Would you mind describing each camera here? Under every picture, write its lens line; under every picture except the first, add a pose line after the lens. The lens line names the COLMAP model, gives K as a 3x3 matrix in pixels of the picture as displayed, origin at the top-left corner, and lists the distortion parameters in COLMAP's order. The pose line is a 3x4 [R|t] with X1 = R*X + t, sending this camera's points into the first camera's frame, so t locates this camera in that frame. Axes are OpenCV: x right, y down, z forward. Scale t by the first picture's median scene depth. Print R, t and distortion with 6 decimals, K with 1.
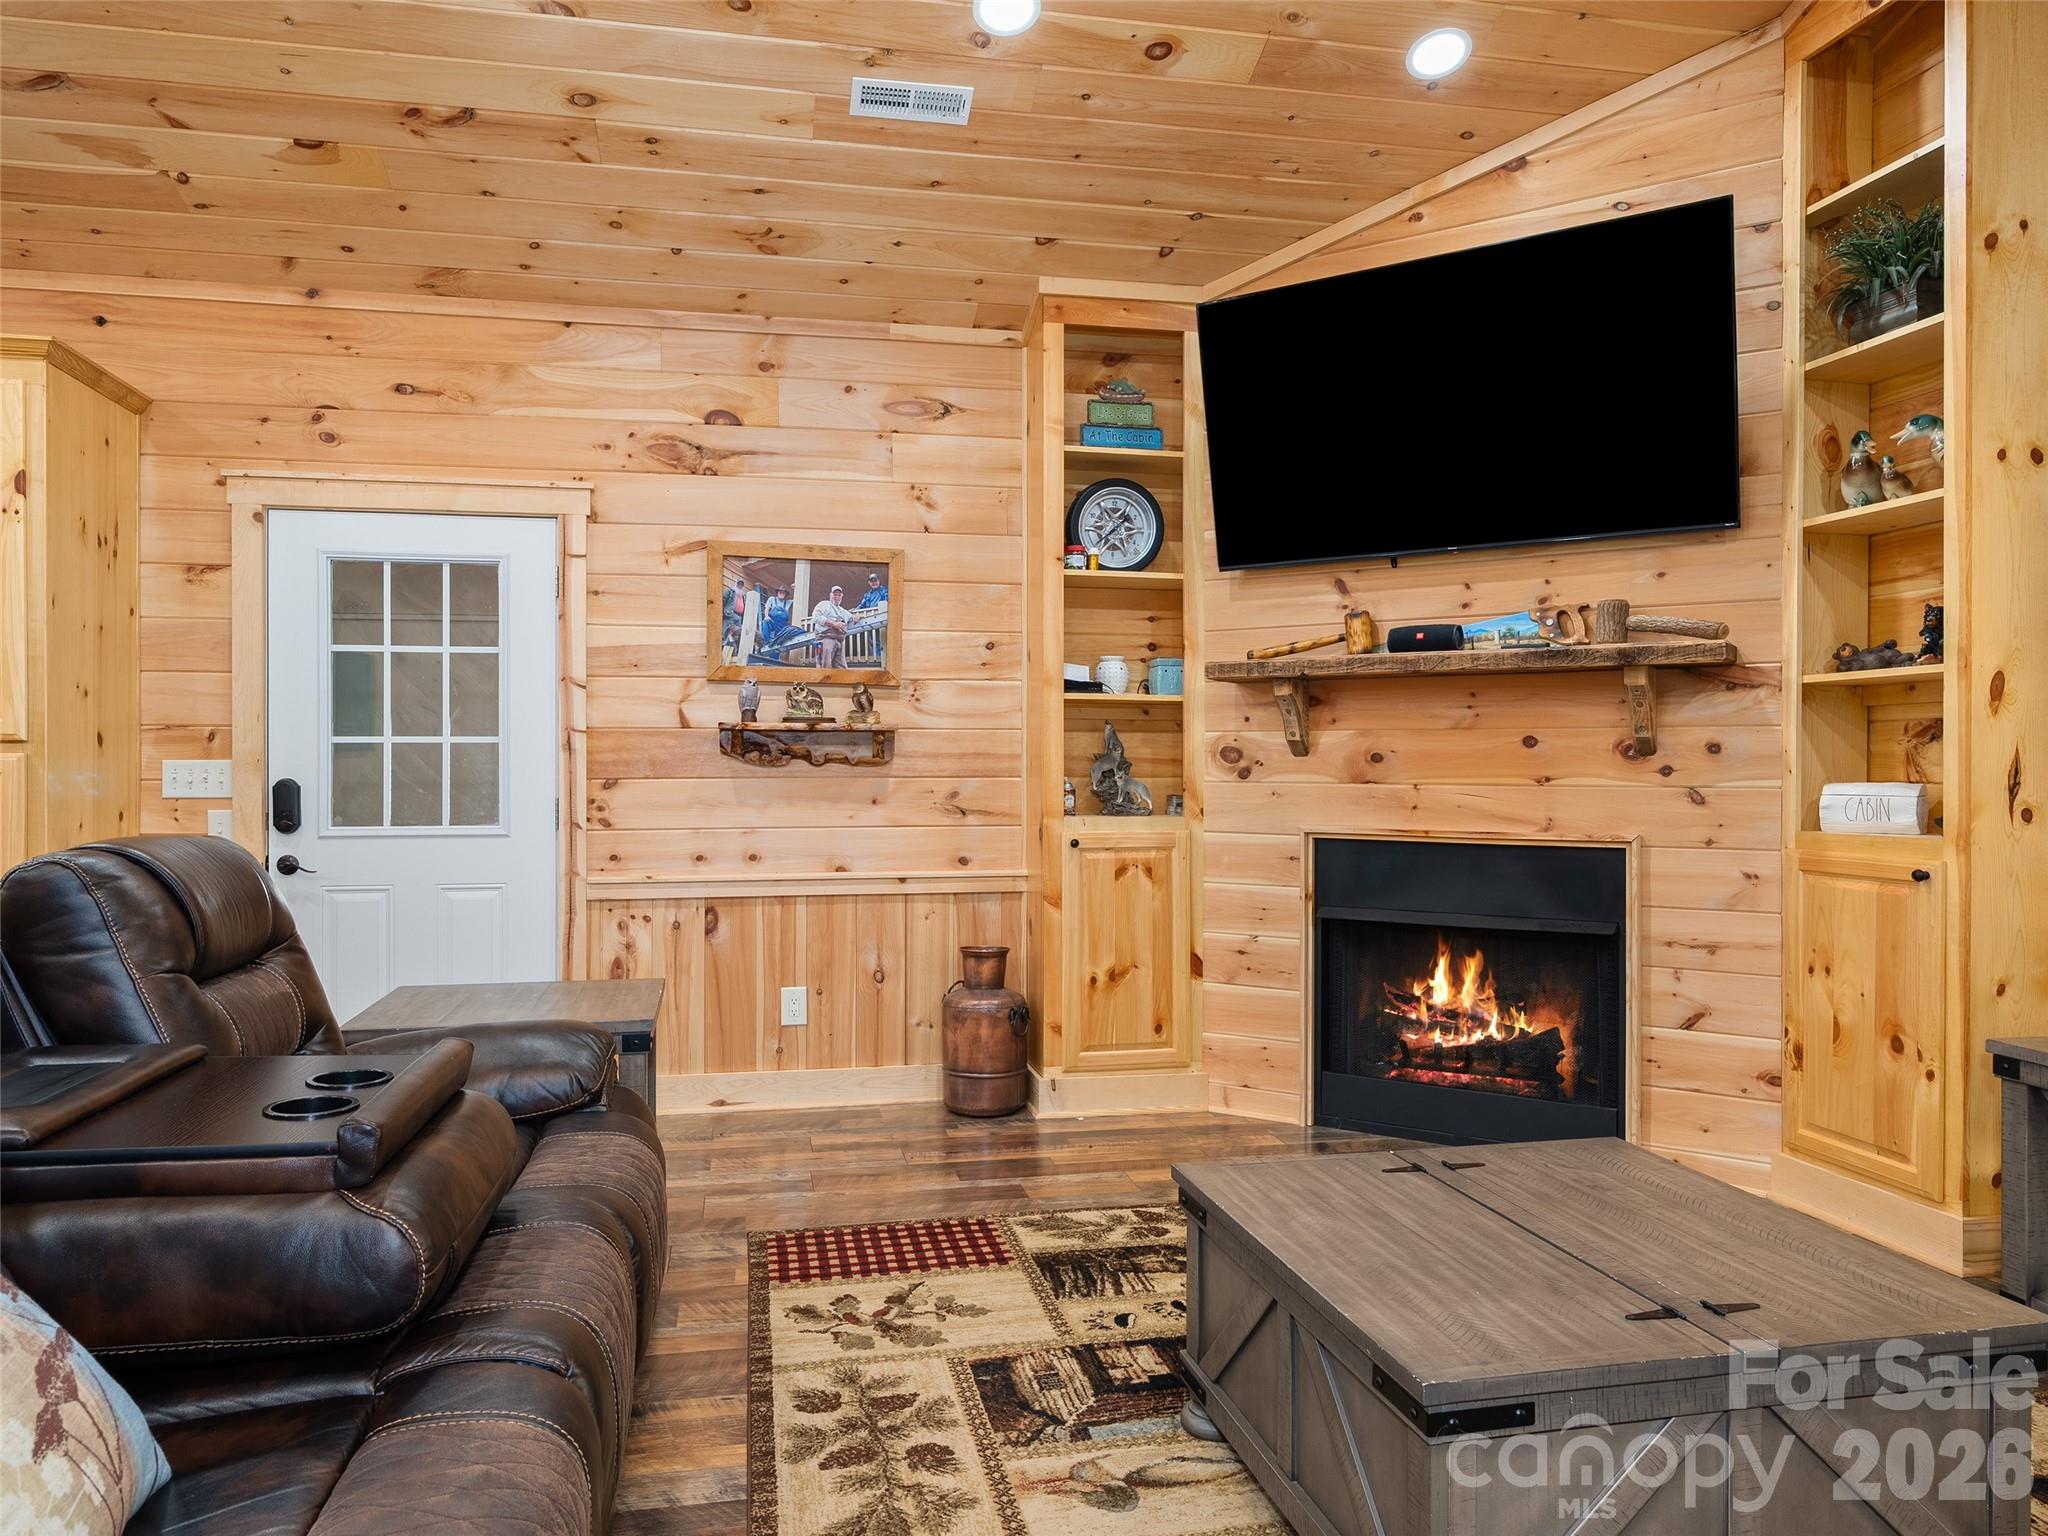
lens RADIAL K [[1392.0, 0, 1027.3], [0, 1392.0, 770.0], [0, 0, 1]] dist [-0.004247, 0.004215]
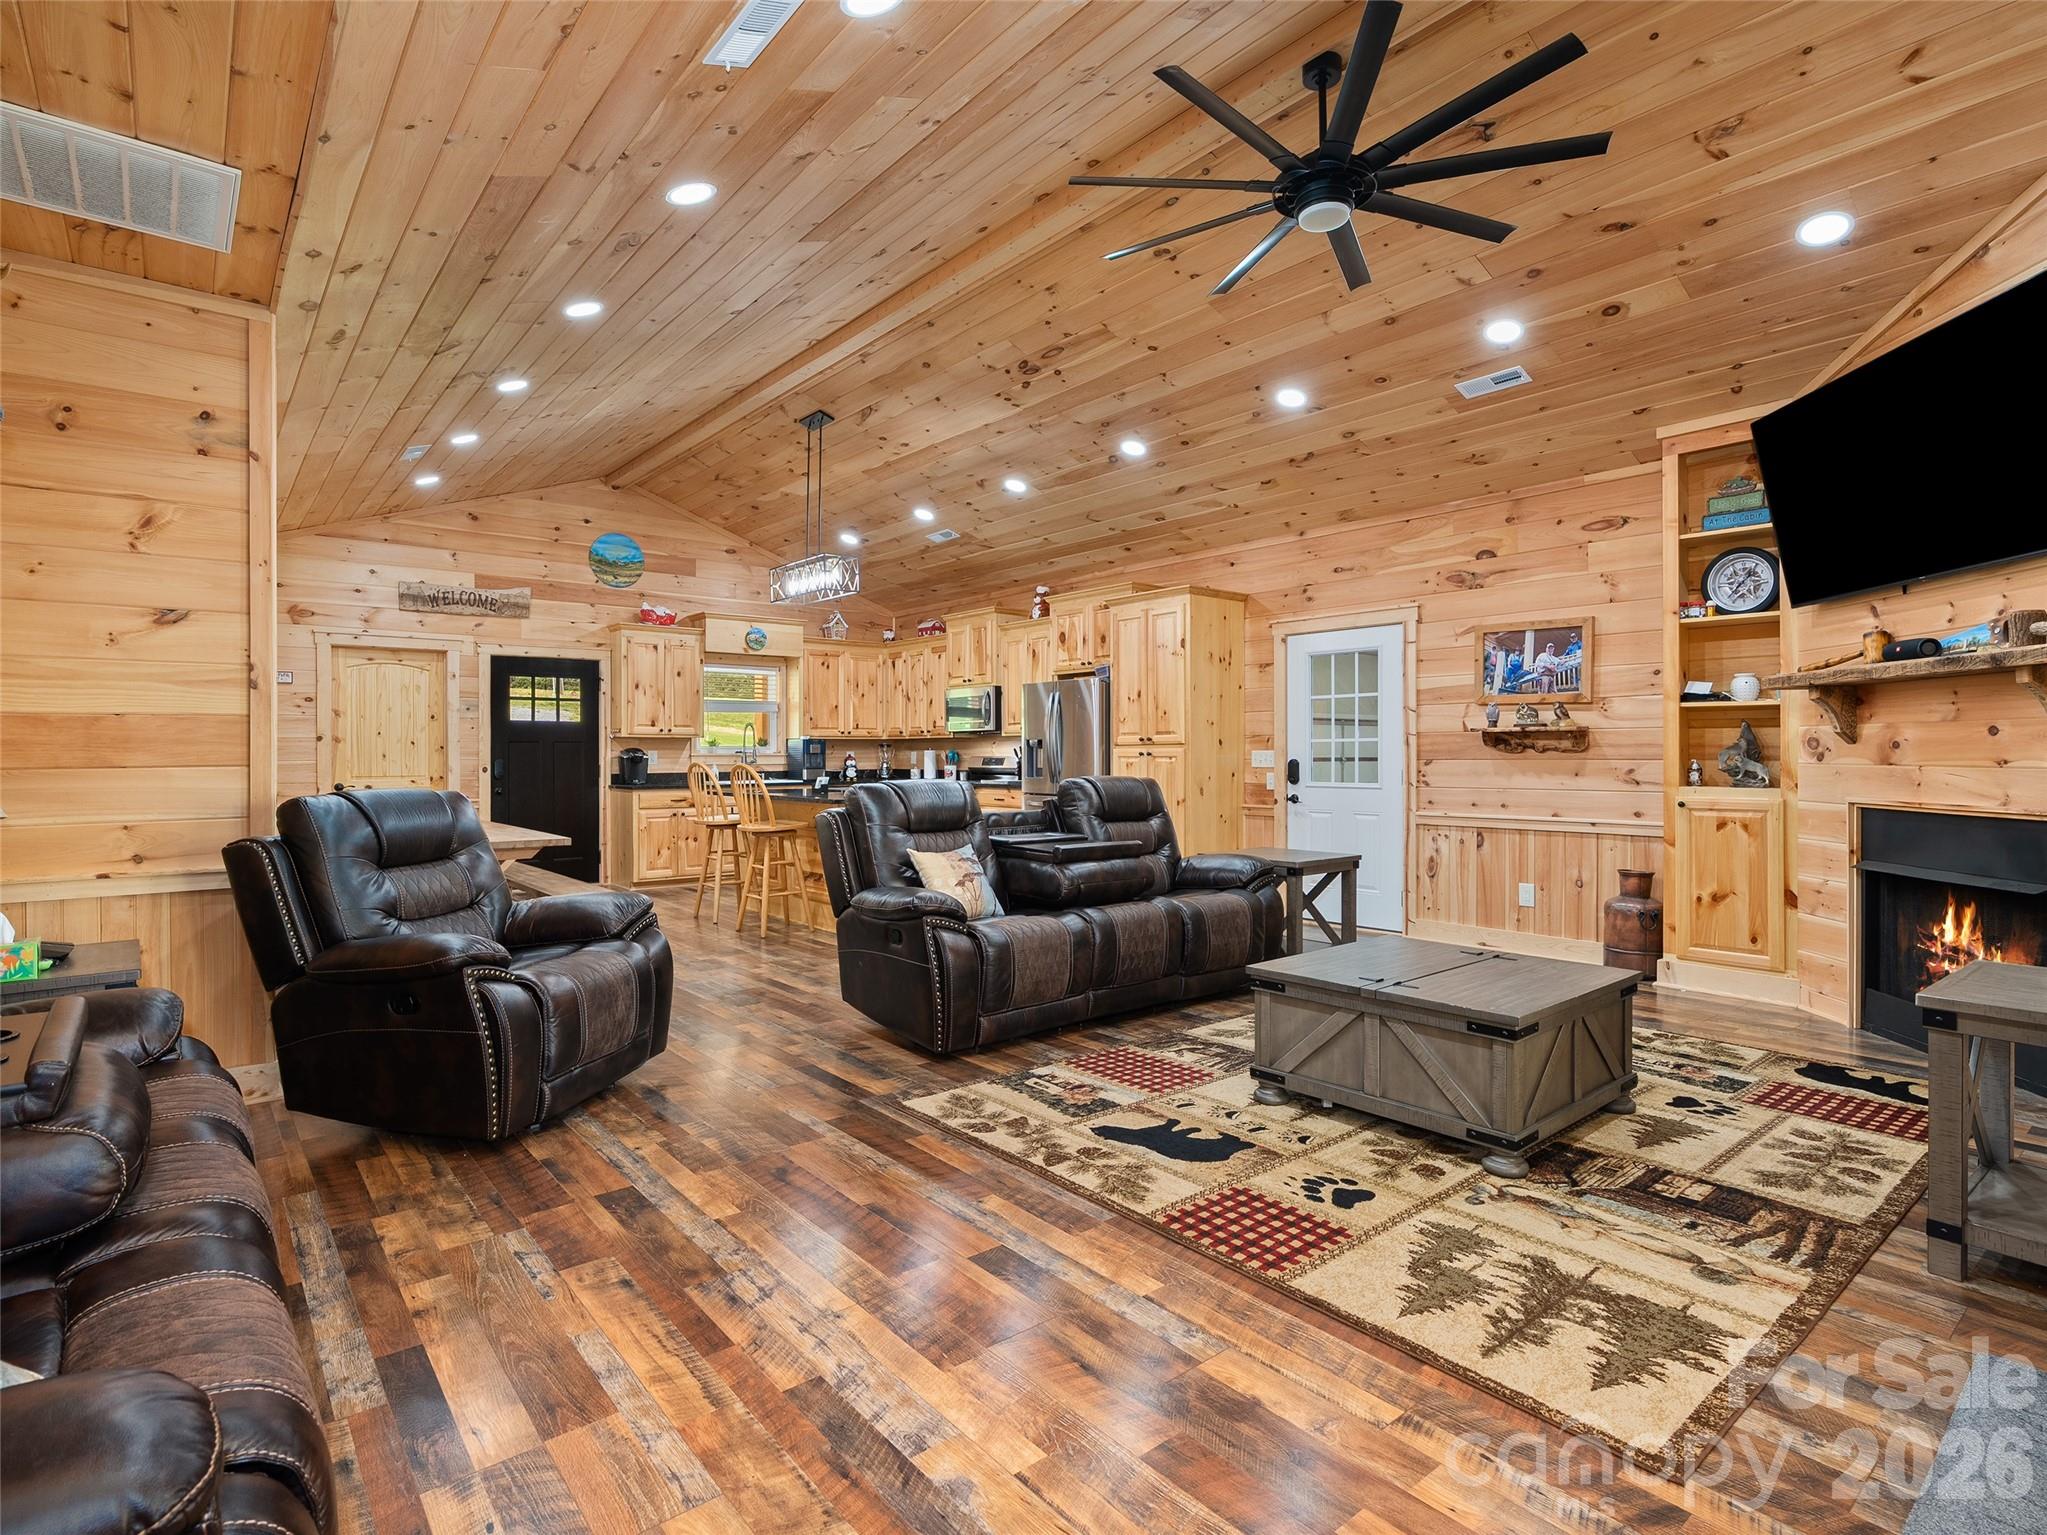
lens RADIAL K [[1047.0, 0, 1005.1], [0, 1047.0, 749.6], [0, 0, 1]] dist [-0.007950, 0.001327]
pose [[0.463126, -0.005438, -0.886276, 0.702651], [-0.000706, 0.999979, -0.006505, 0.002390], [0.886292, 0.003639, 0.463112, -0.156009]]
